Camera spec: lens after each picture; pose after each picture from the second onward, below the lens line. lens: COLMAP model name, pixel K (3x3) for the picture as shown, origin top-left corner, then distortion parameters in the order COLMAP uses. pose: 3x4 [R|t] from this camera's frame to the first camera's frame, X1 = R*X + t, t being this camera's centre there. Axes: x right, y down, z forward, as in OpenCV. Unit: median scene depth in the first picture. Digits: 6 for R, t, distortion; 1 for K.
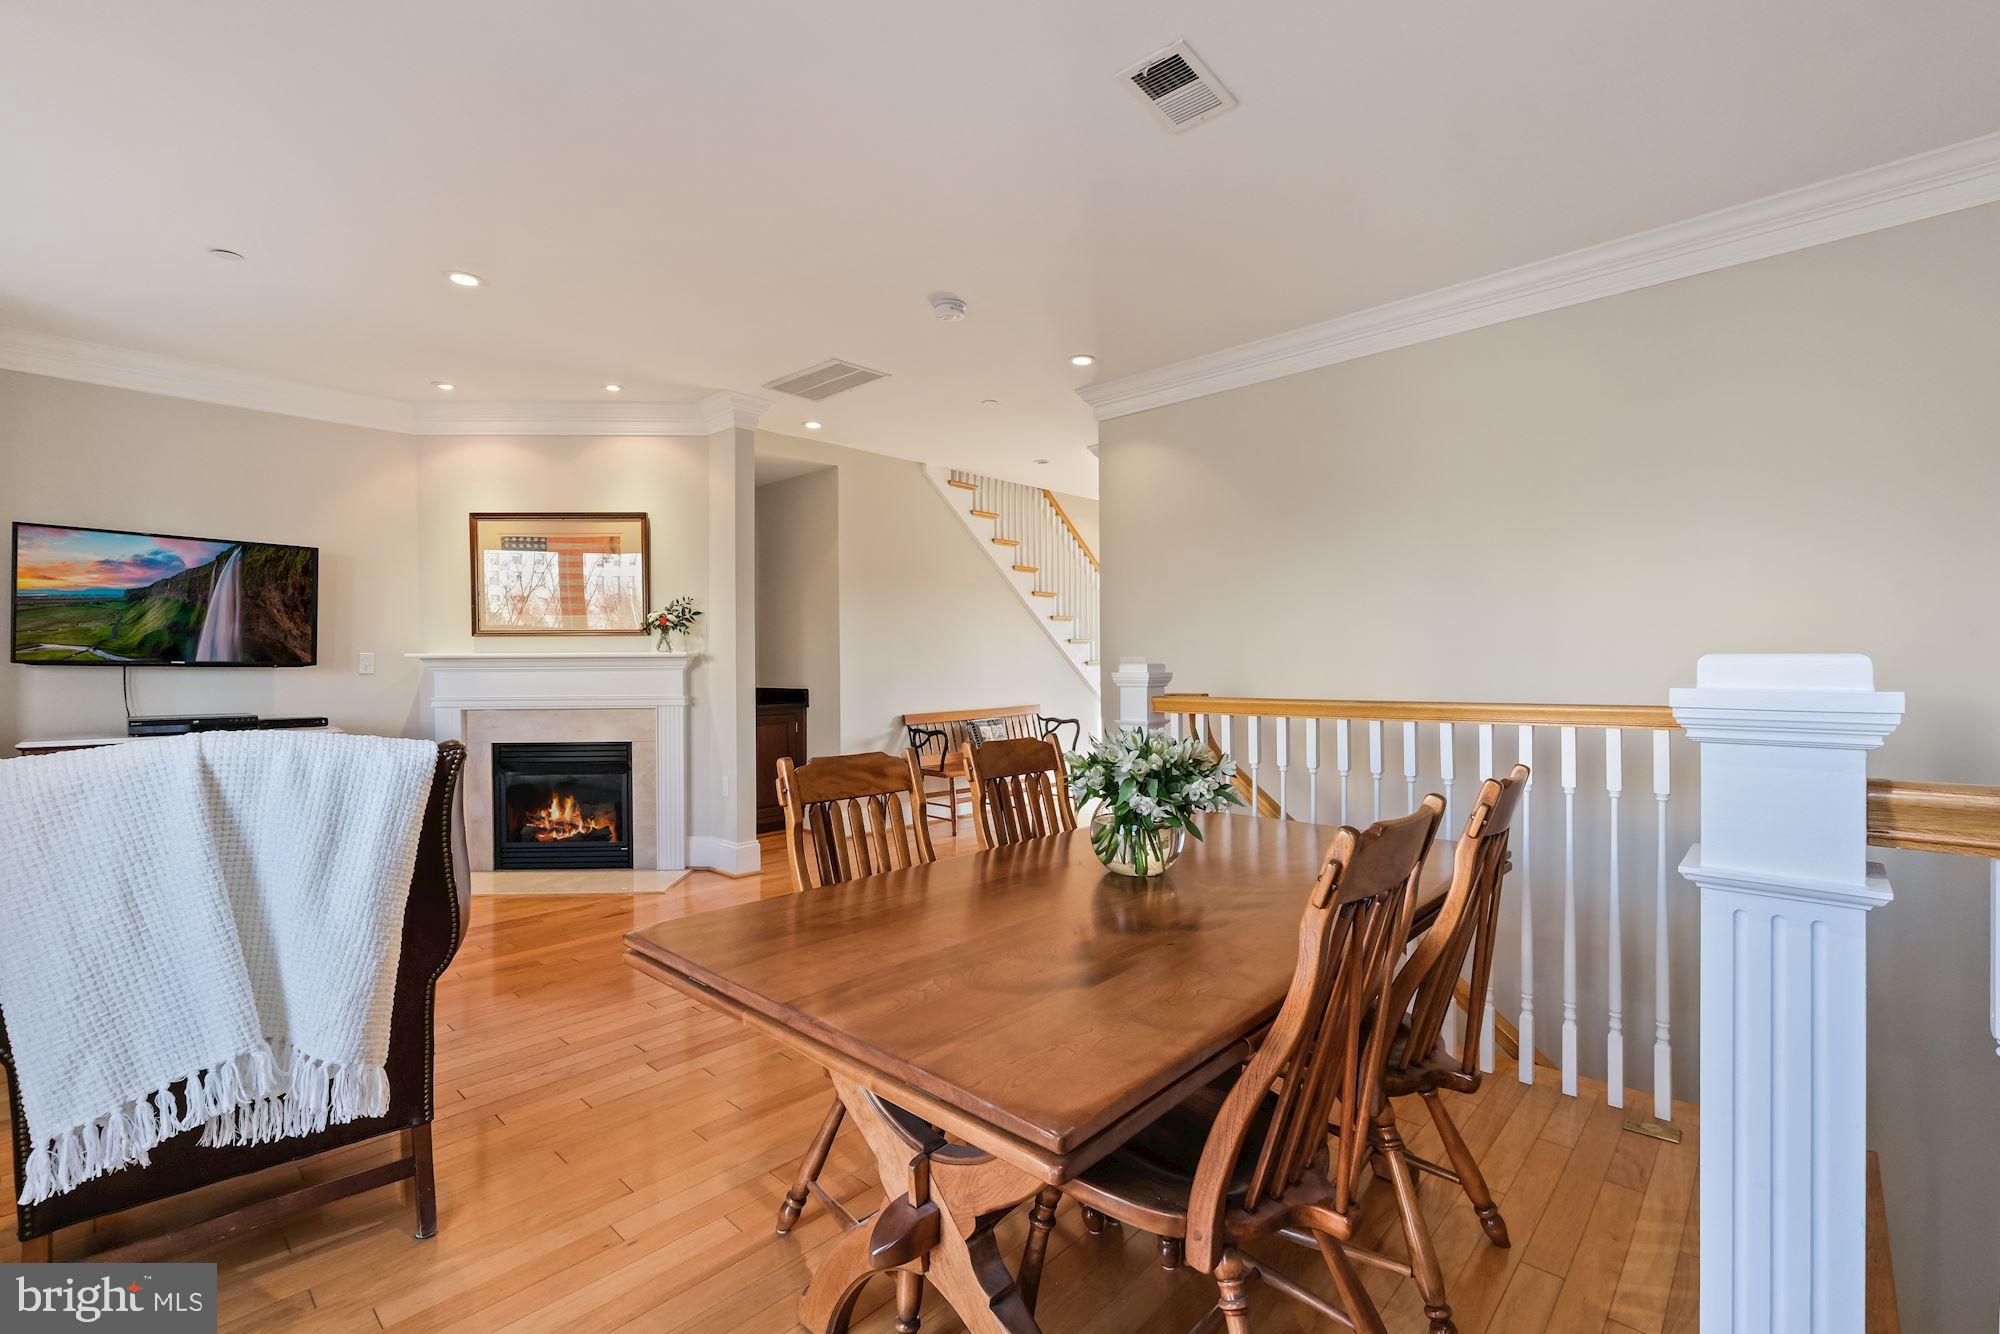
lens RADIAL K [[879.2, 0, 1004.2], [0, 879.2, 652.1], [0, 0, 1]] dist [-0.002754, -0.000341]
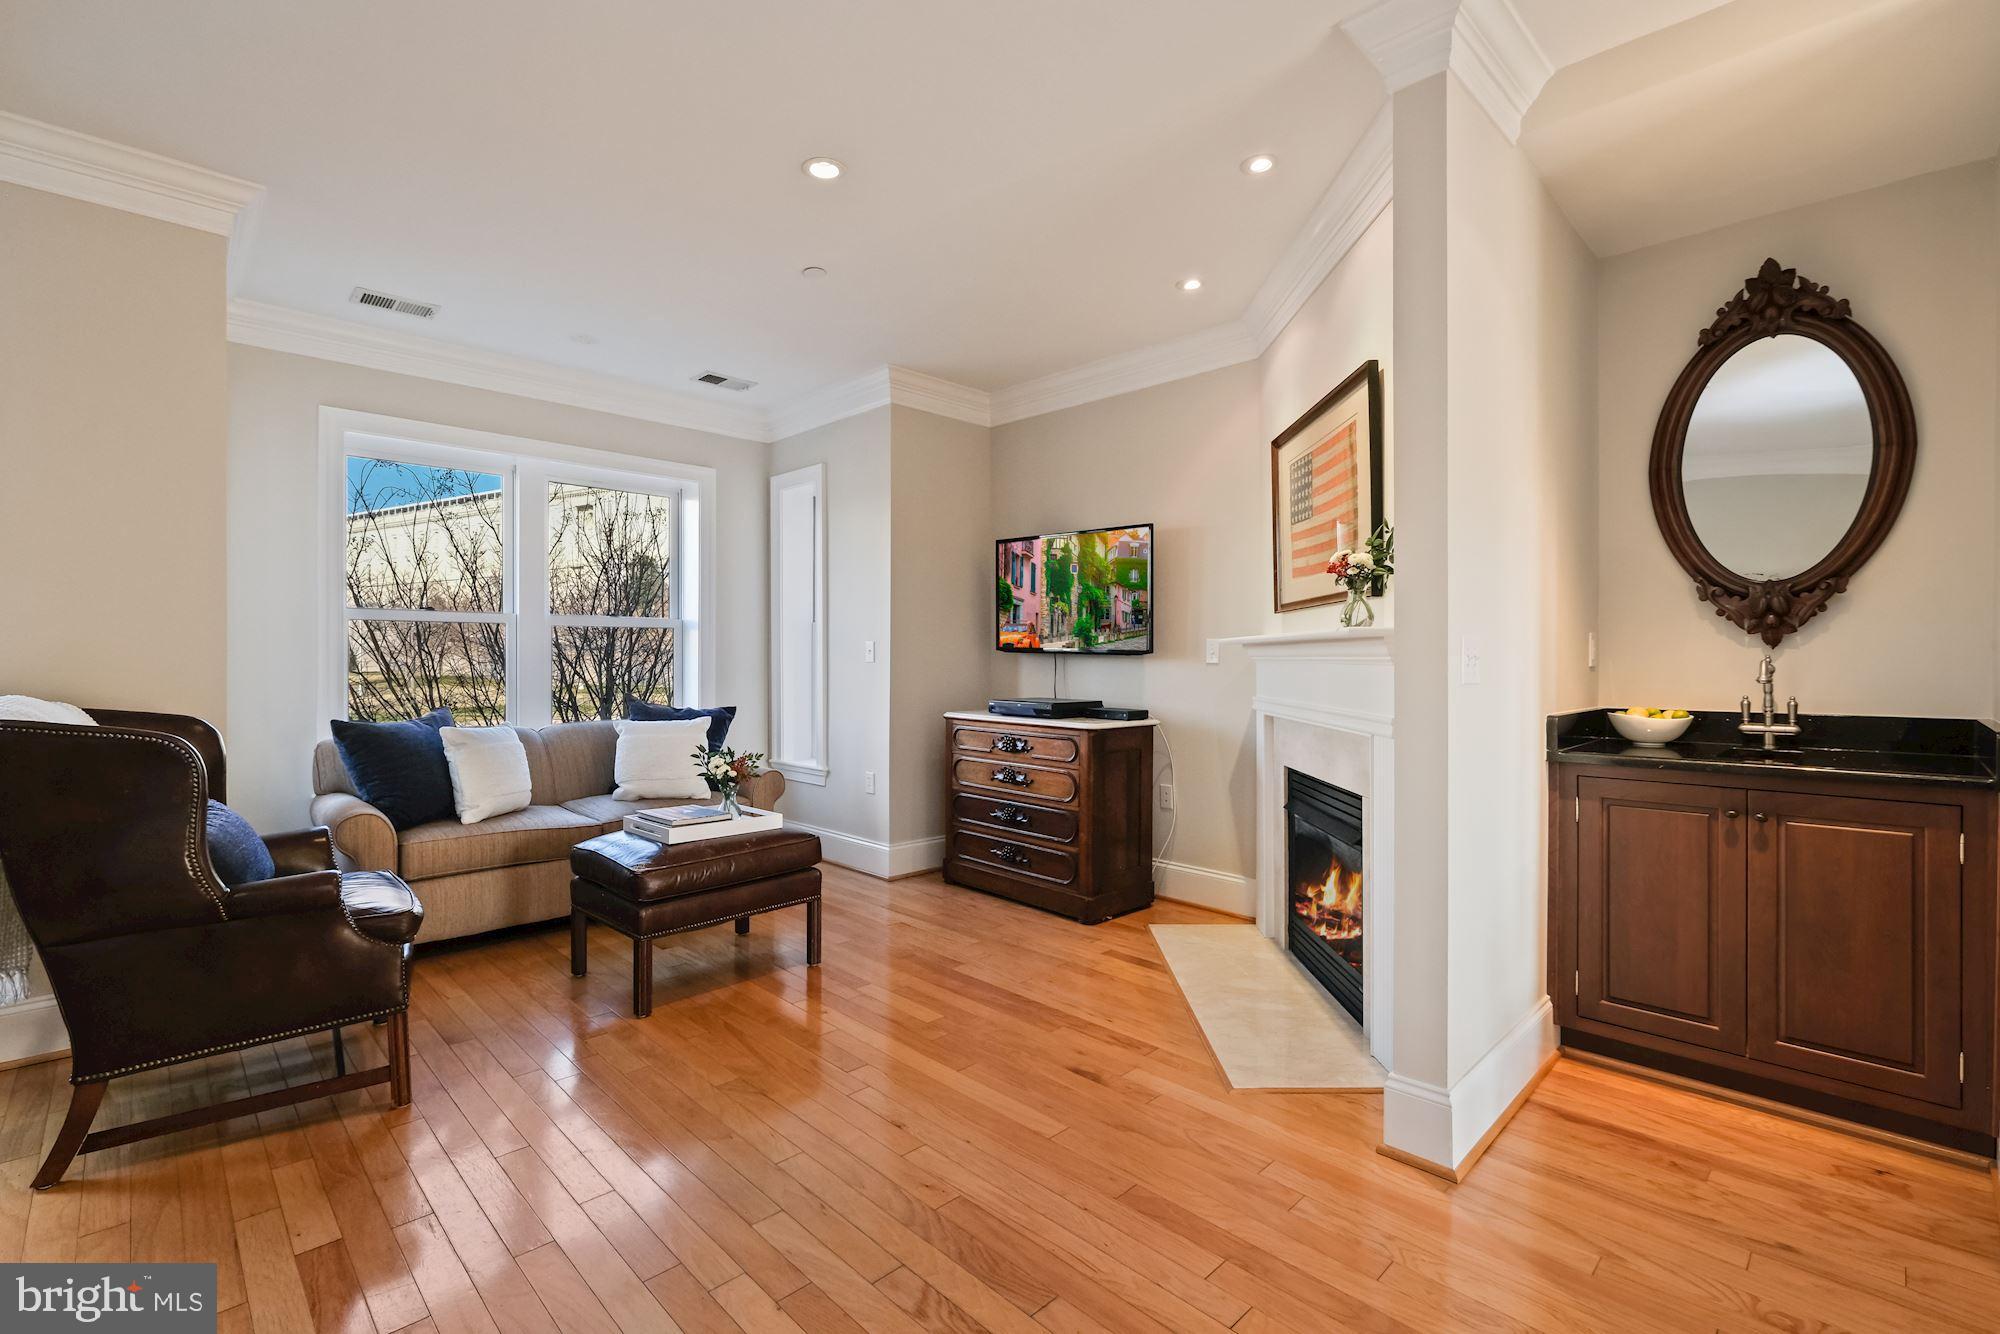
lens RADIAL K [[901.8, 0, 991.0], [0, 901.8, 654.8], [0, 0, 1]] dist [0.017066, -0.000120]
pose [[-0.049246, -0.005808, -0.998770, 0.123799], [-0.004555, 0.999974, -0.005591, 0.018729], [0.998776, 0.004274, -0.049271, 0.744077]]
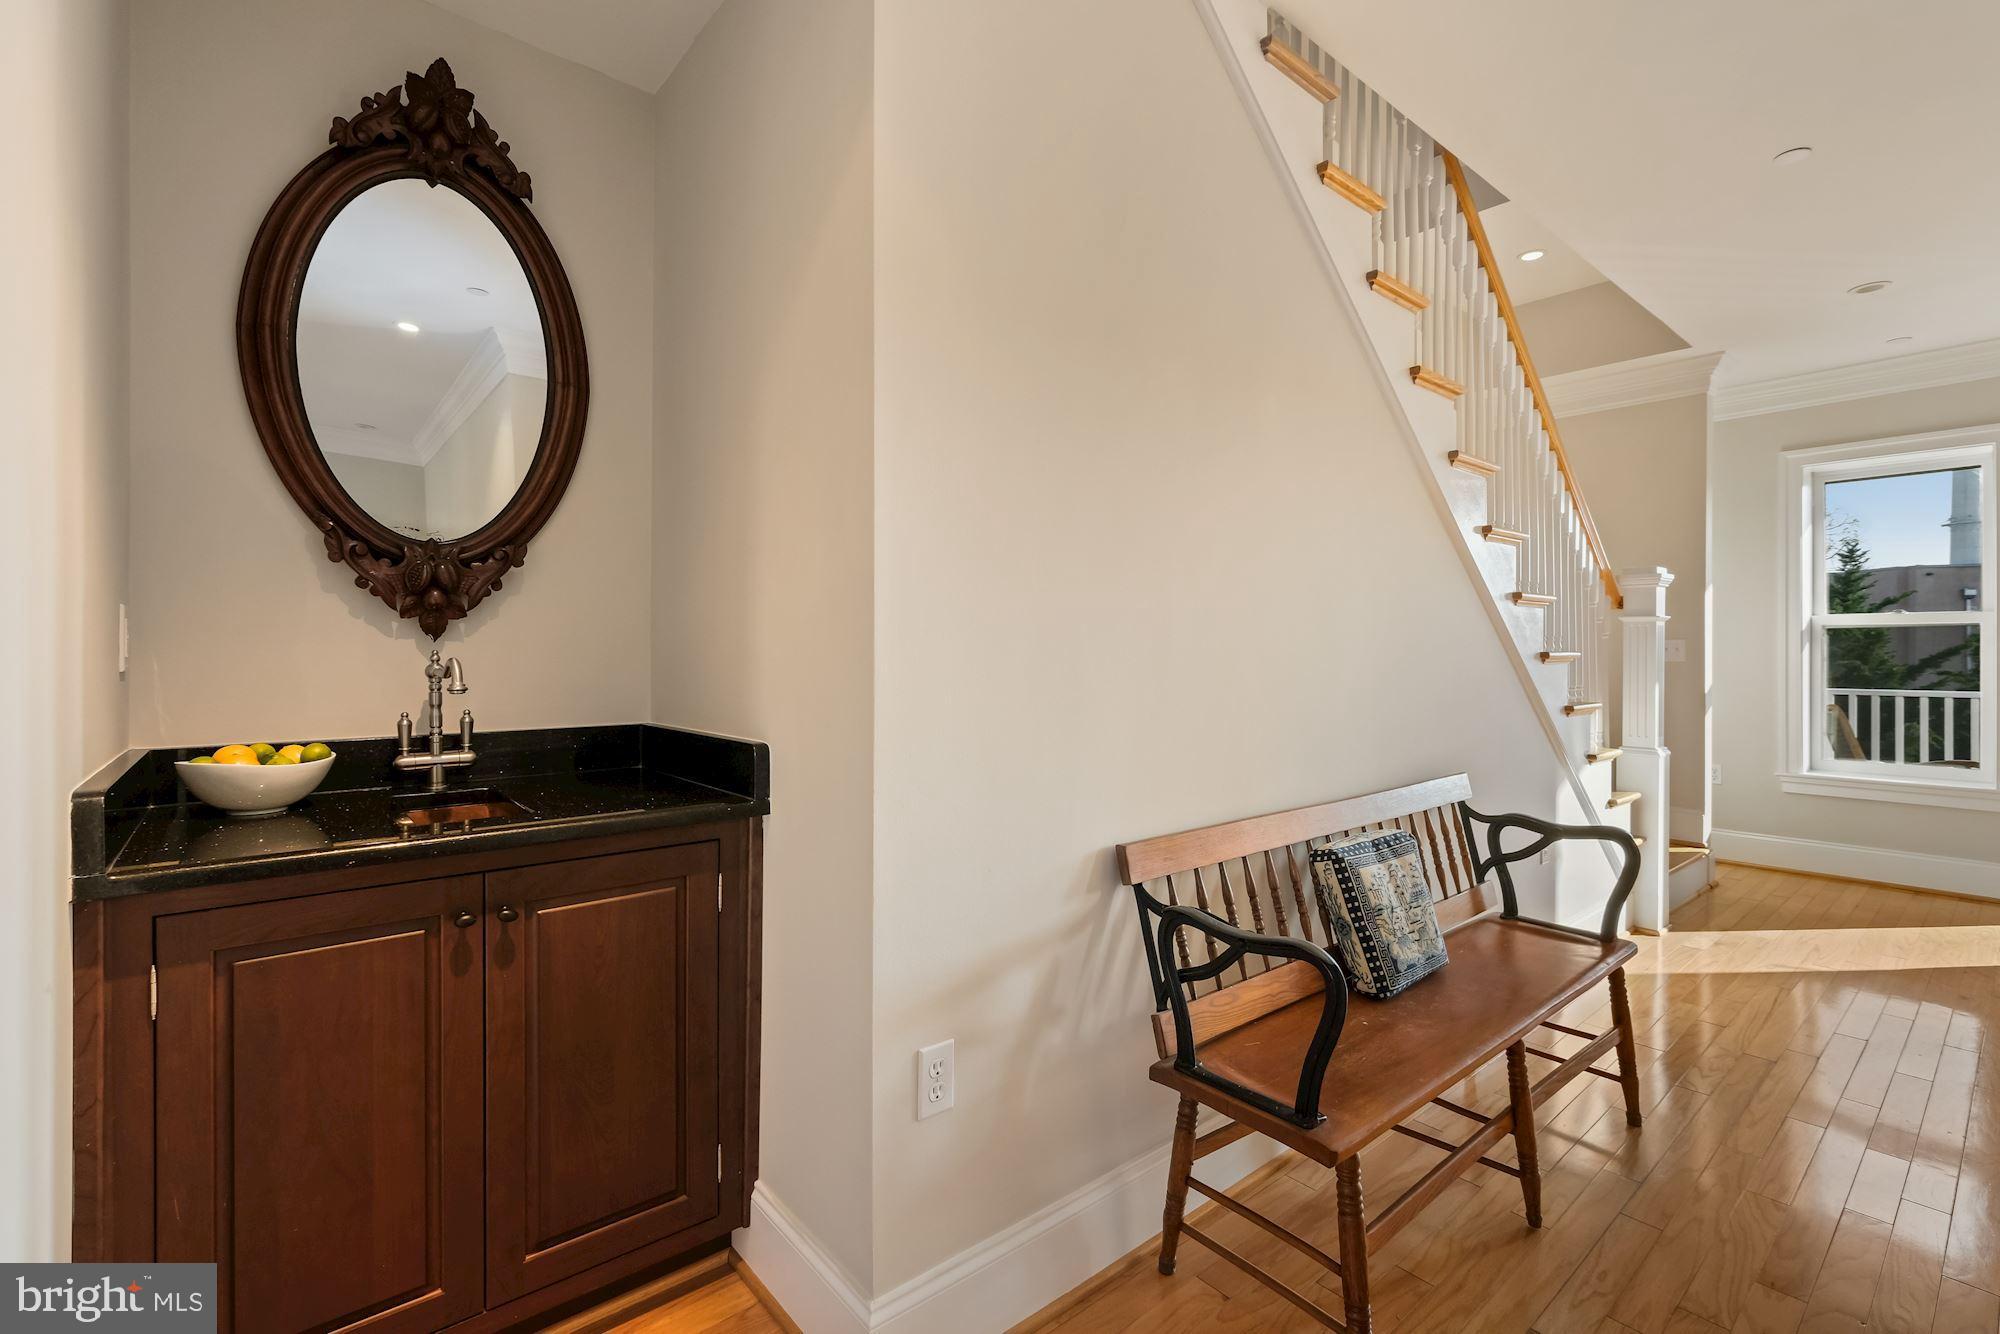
lens RADIAL K [[879.2, 0, 1004.2], [0, 879.2, 652.1], [0, 0, 1]] dist [-0.002754, -0.000341]
pose [[0.992274, 0.001799, -0.124056, -0.135043], [-0.001975, 0.999997, -0.001293, 0.015150], [0.124053, 0.001528, 0.992274, 0.844103]]
